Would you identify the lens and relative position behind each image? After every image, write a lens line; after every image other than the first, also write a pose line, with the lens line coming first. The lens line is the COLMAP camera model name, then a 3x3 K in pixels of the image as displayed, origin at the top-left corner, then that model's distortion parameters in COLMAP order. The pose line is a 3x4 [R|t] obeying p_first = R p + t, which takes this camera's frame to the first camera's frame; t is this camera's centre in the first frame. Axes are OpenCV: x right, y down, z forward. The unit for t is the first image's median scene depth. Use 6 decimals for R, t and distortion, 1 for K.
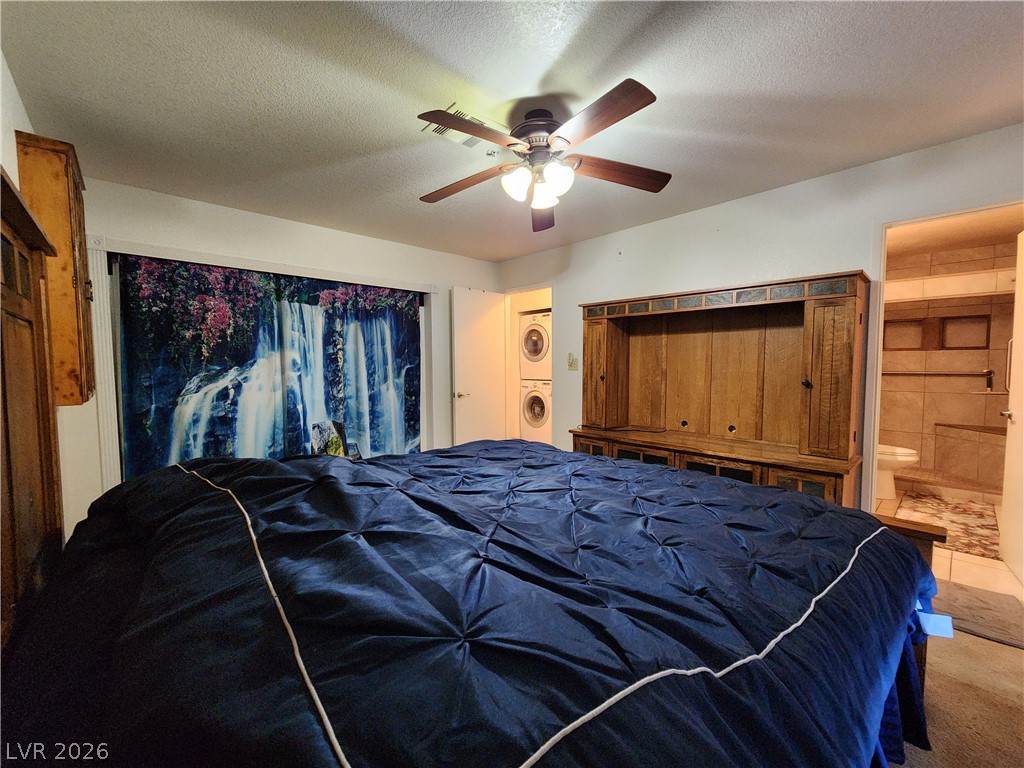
lens RADIAL K [[420.2, 0, 512.6], [0, 420.2, 385.1], [0, 0, 1]] dist [0.001719, 0.000302]
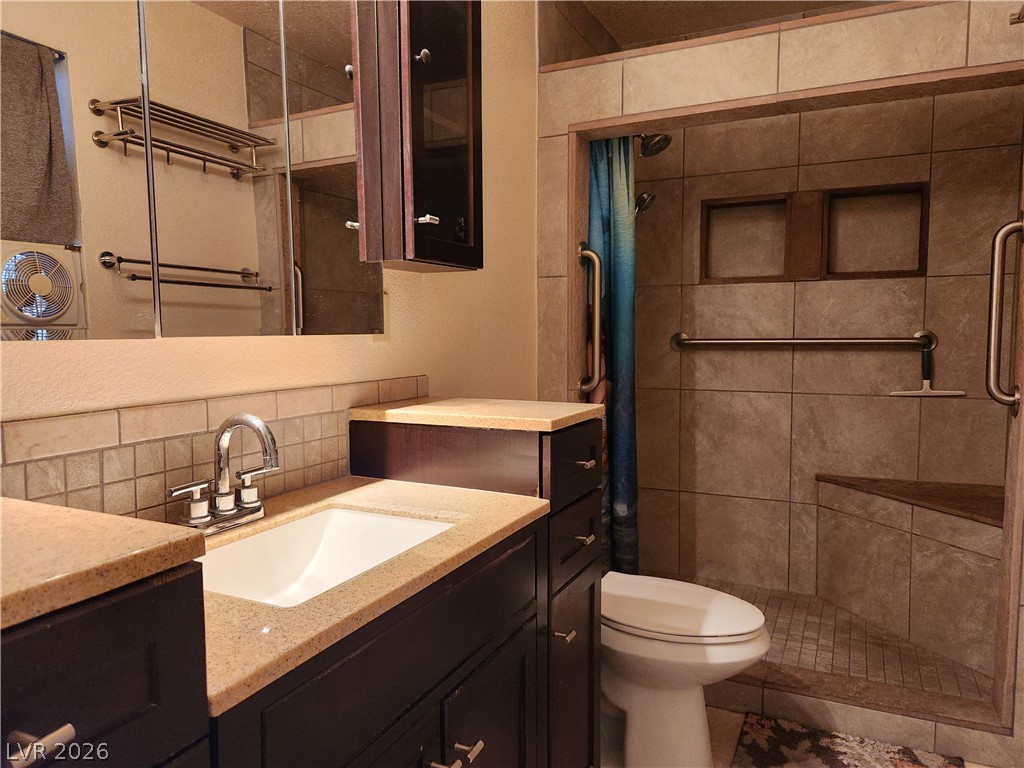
lens RADIAL K [[707.4, 0, 513.5], [0, 707.4, 386.5], [0, 0, 1]] dist [0.062220, -0.043906]
pose [[0.922819, -0.033181, 0.383801, 0.517096], [0.023507, 0.999277, 0.029870, -0.014393], [-0.384515, -0.018543, 0.922932, 0.521474]]
